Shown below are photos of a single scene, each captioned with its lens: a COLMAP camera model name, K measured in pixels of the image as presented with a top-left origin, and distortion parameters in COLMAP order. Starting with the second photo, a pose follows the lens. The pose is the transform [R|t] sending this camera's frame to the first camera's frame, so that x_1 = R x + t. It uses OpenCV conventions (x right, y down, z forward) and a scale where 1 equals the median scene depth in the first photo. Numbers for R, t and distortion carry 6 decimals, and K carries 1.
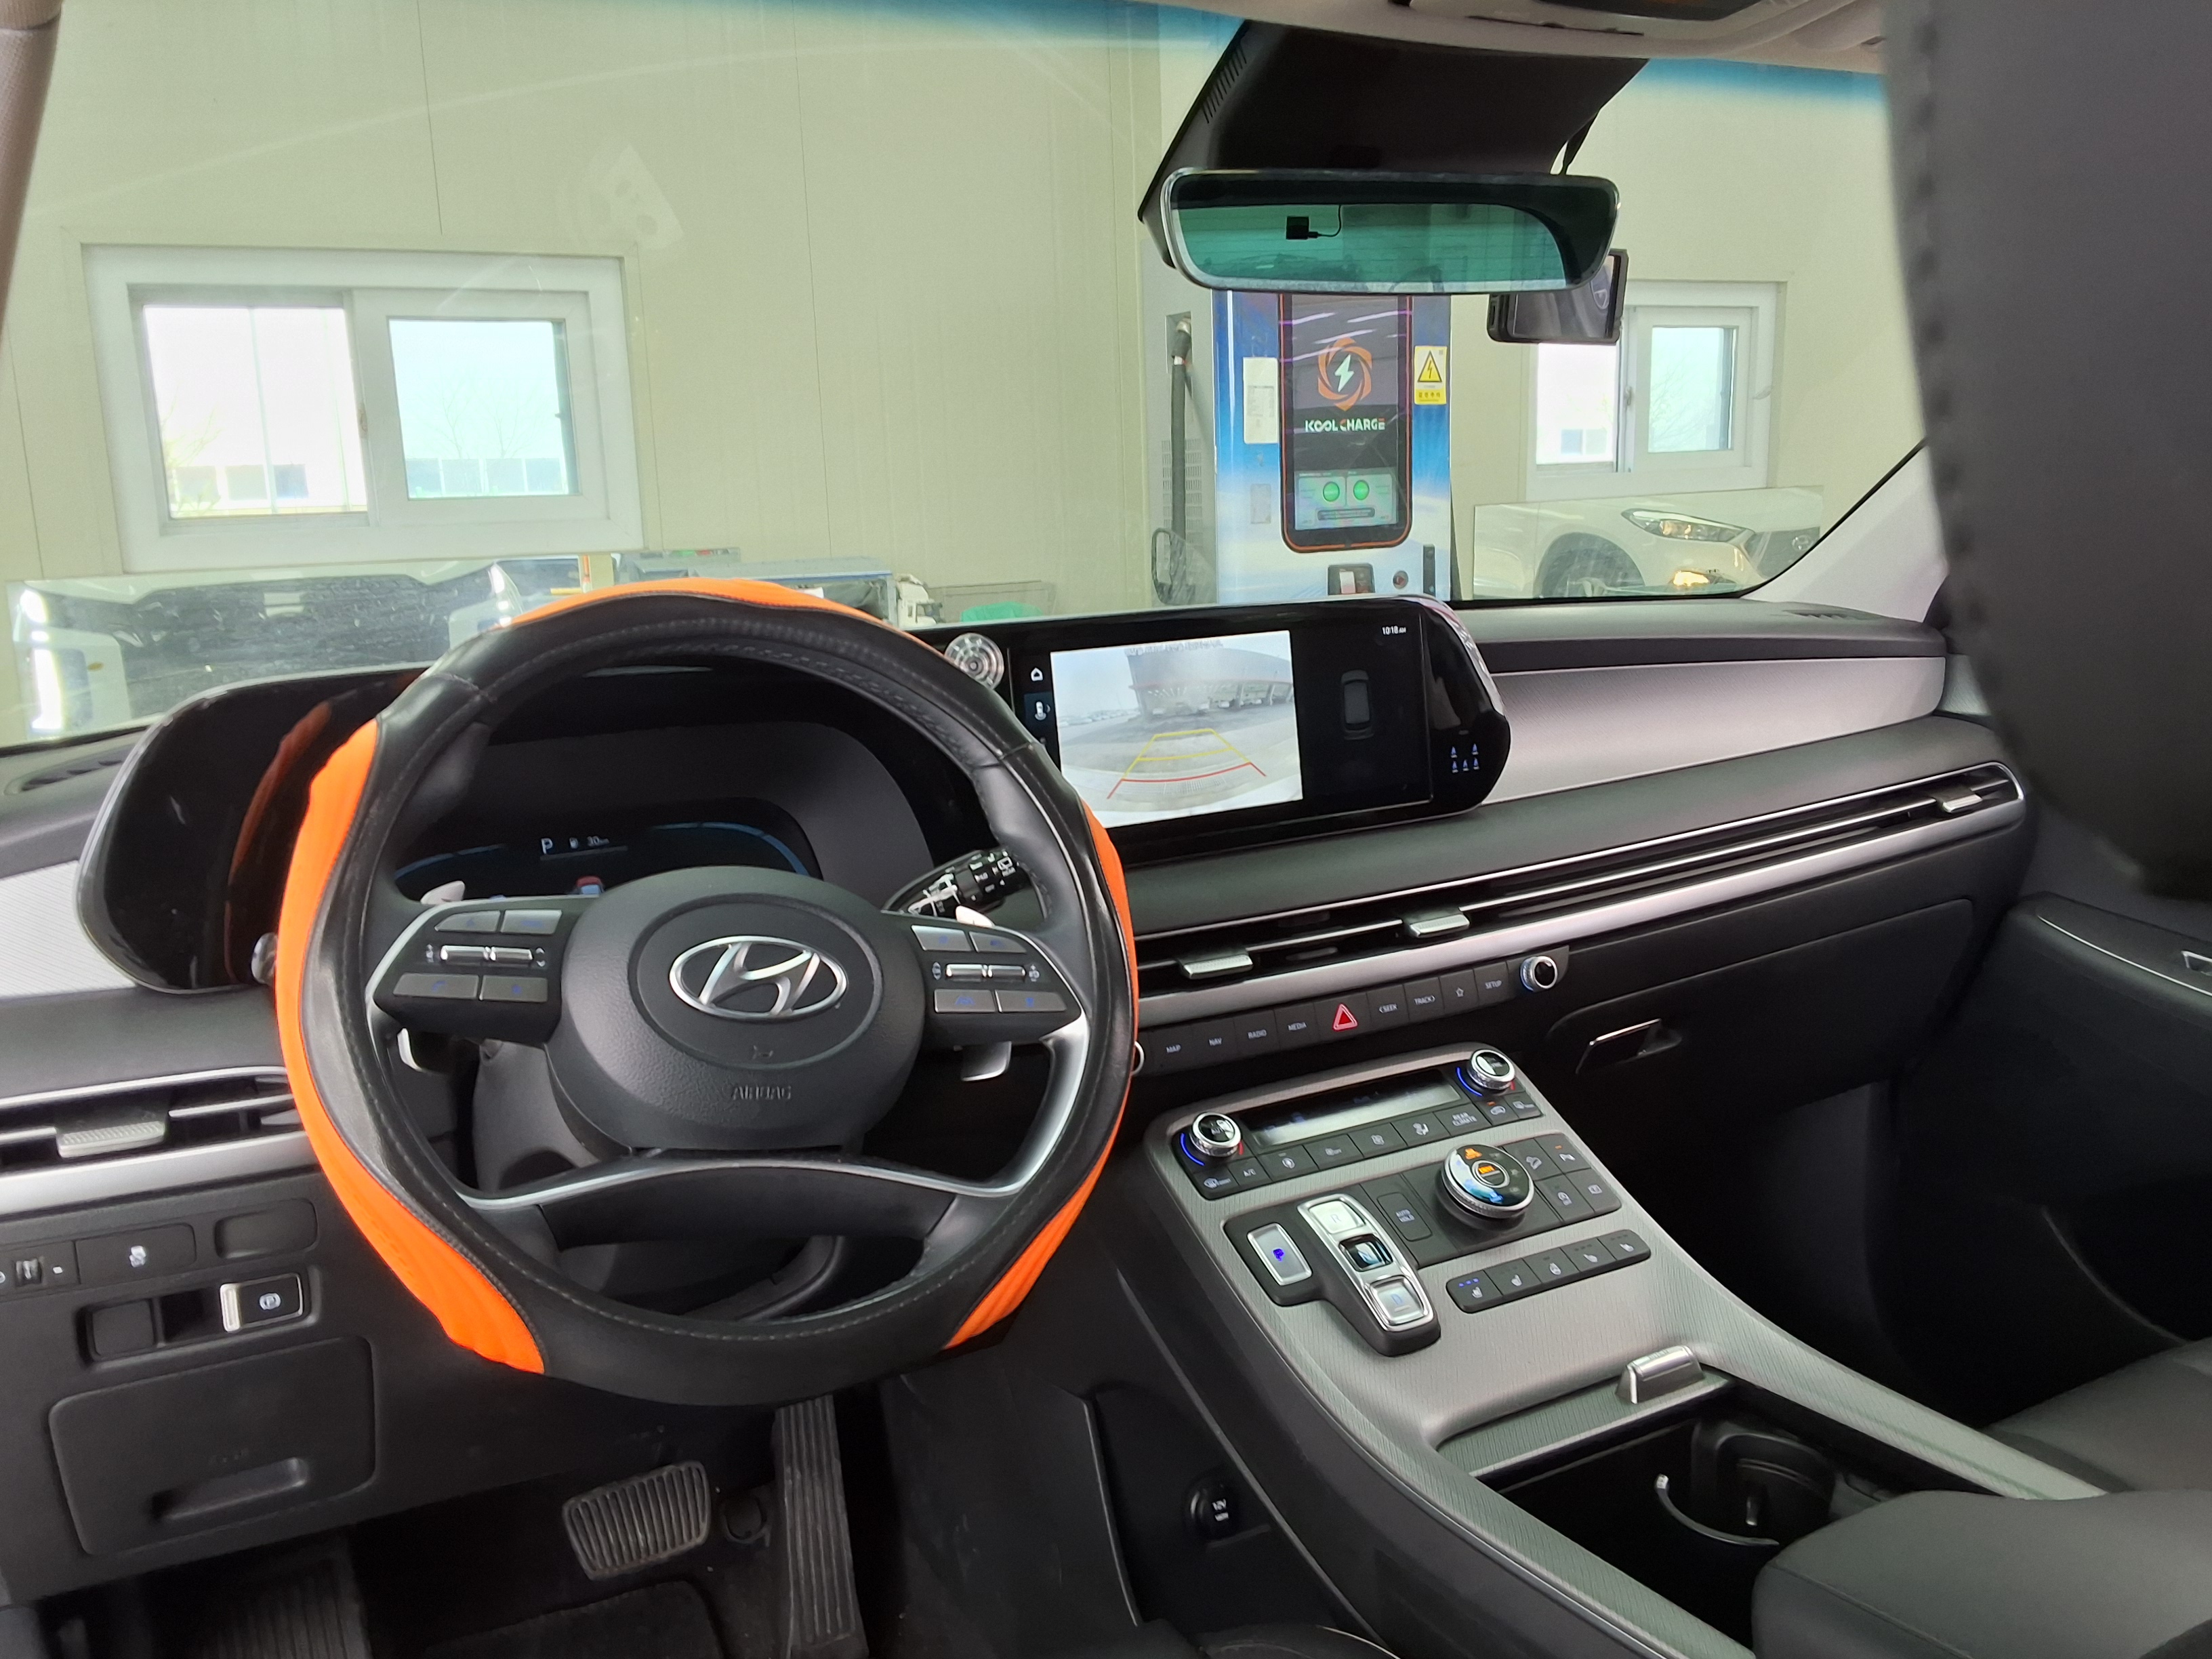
lens RADIAL K [[1868.5, 0, 1096.5], [0, 1868.5, 843.1], [0, 0, 1]] dist [0.018090, -0.085089]
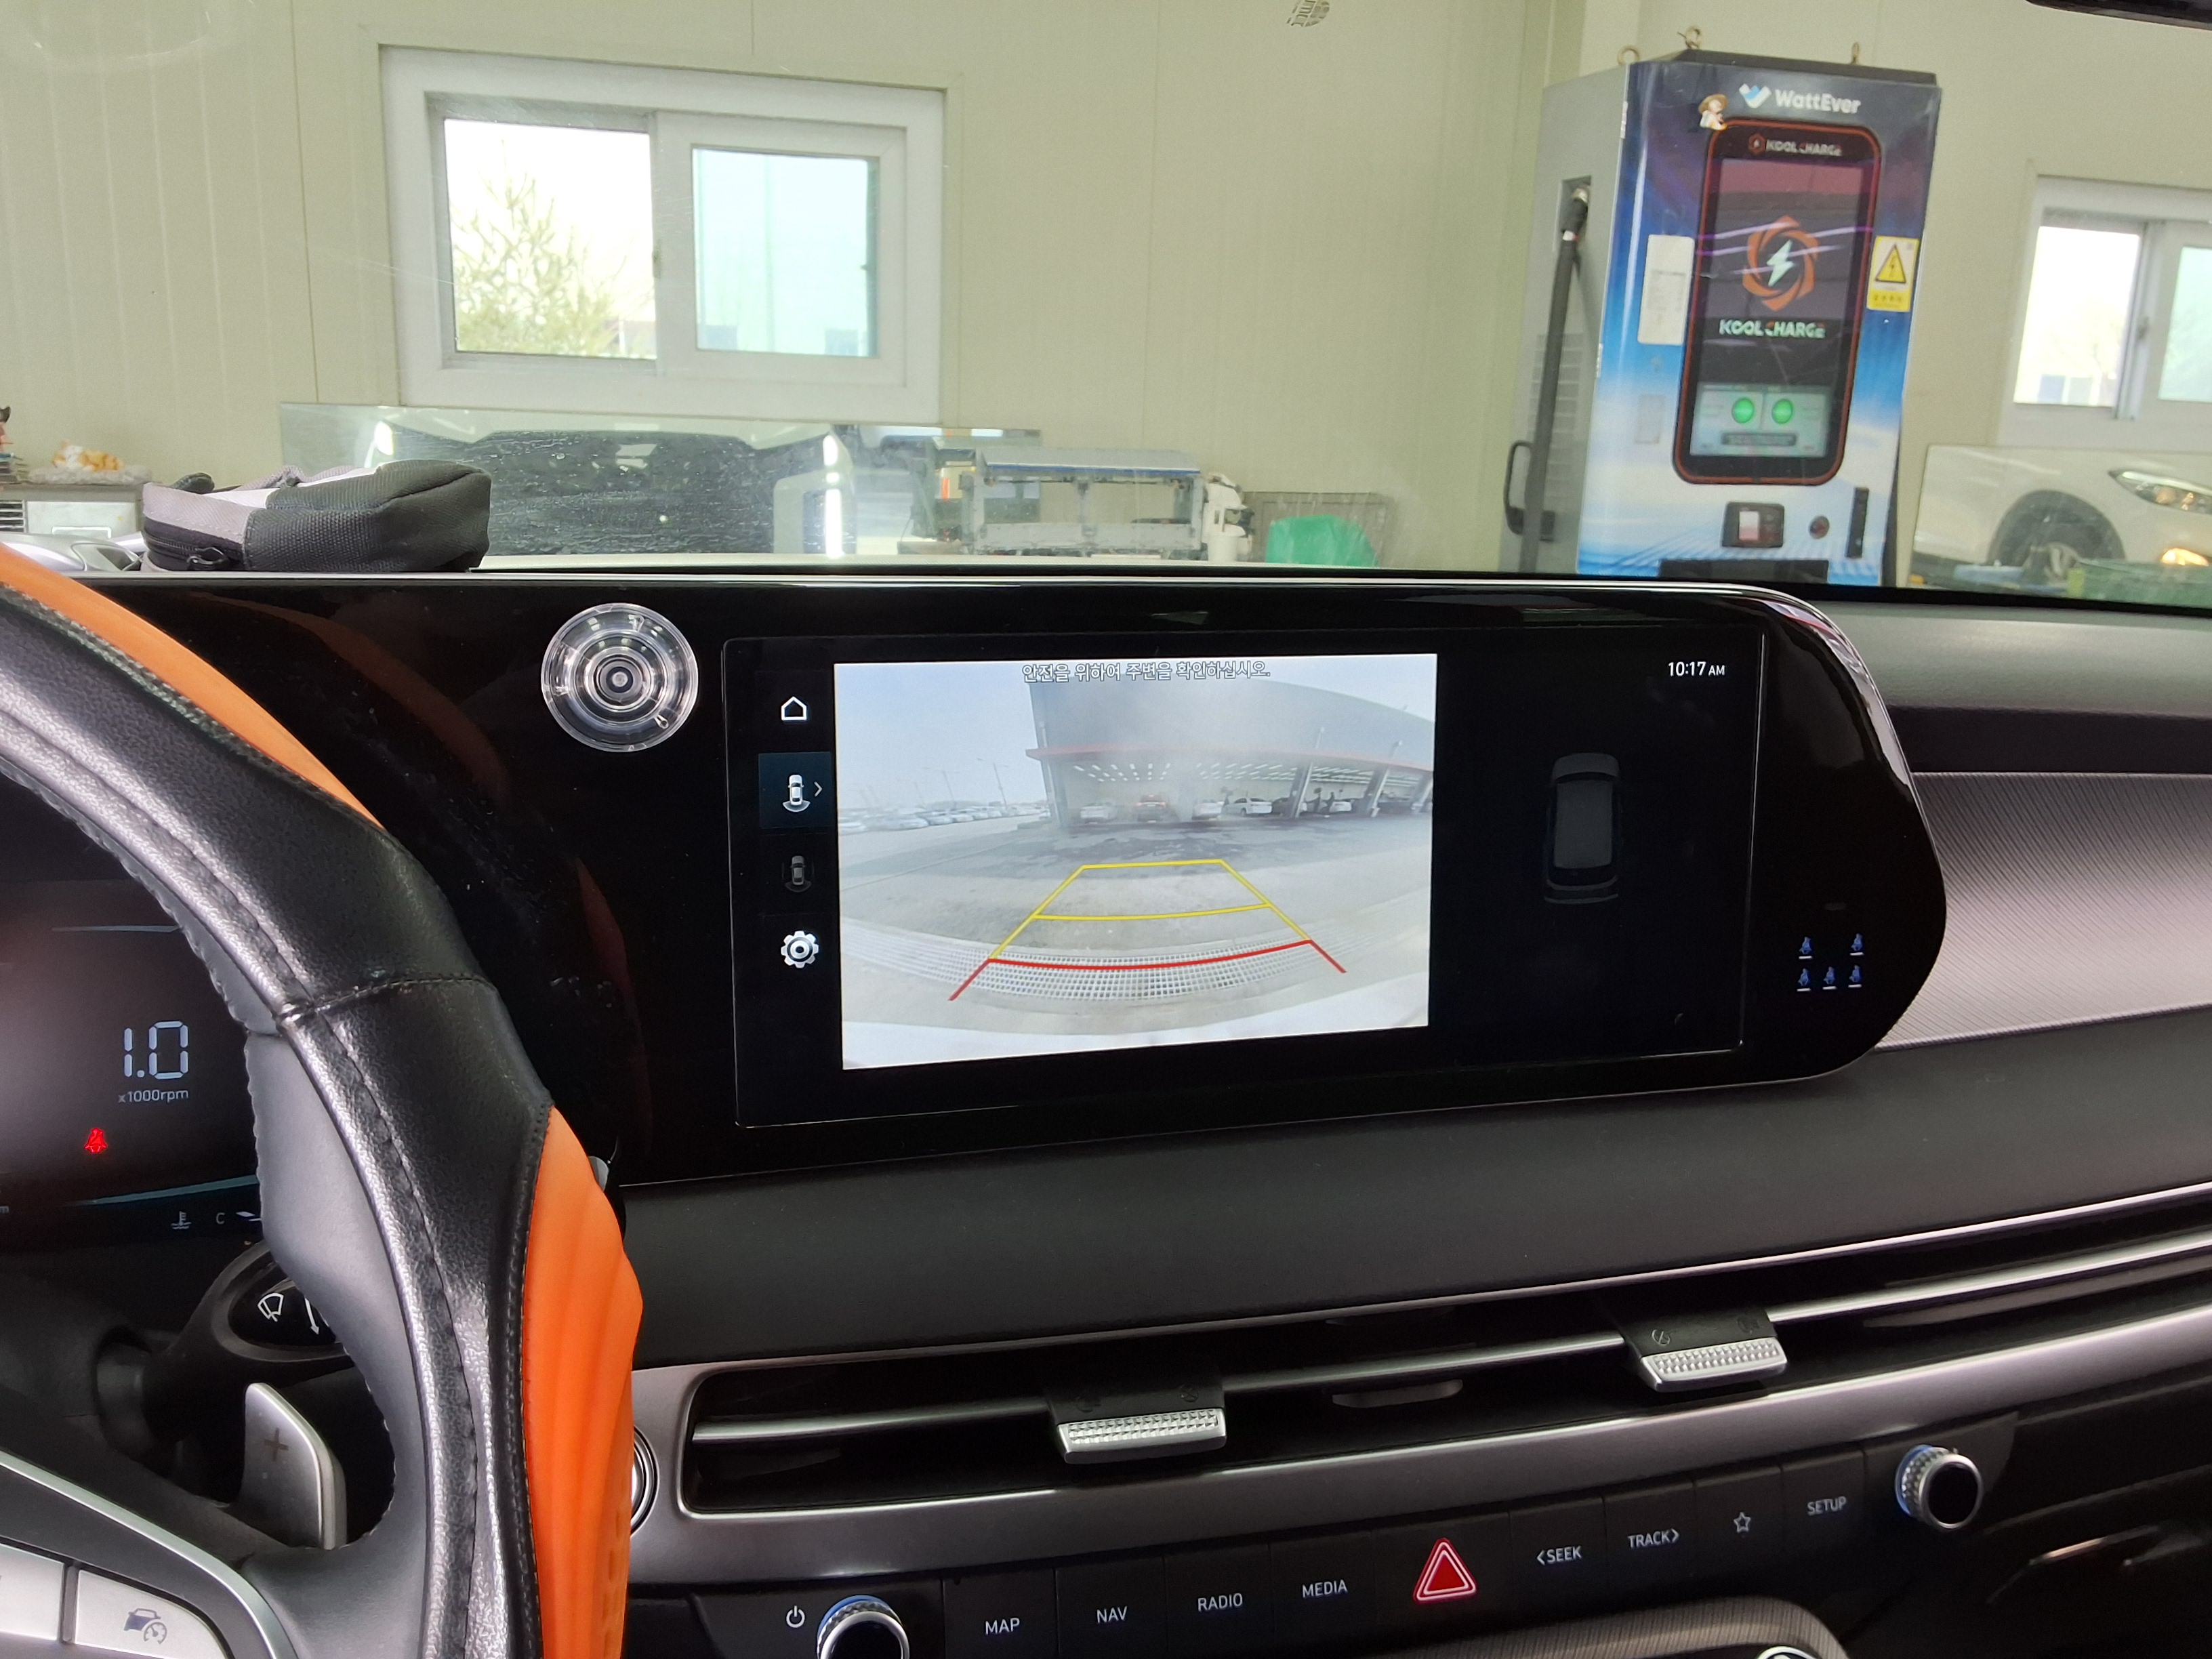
lens RADIAL K [[1868.5, 0, 1100.3], [0, 1868.5, 830.2], [0, 0, 1]] dist [0.018090, -0.085089]
pose [[0.974463, 0.113971, -0.193474, 0.034861], [-0.105234, 0.992932, 0.054883, -0.026496], [0.198361, -0.033122, 0.979569, 0.167527]]
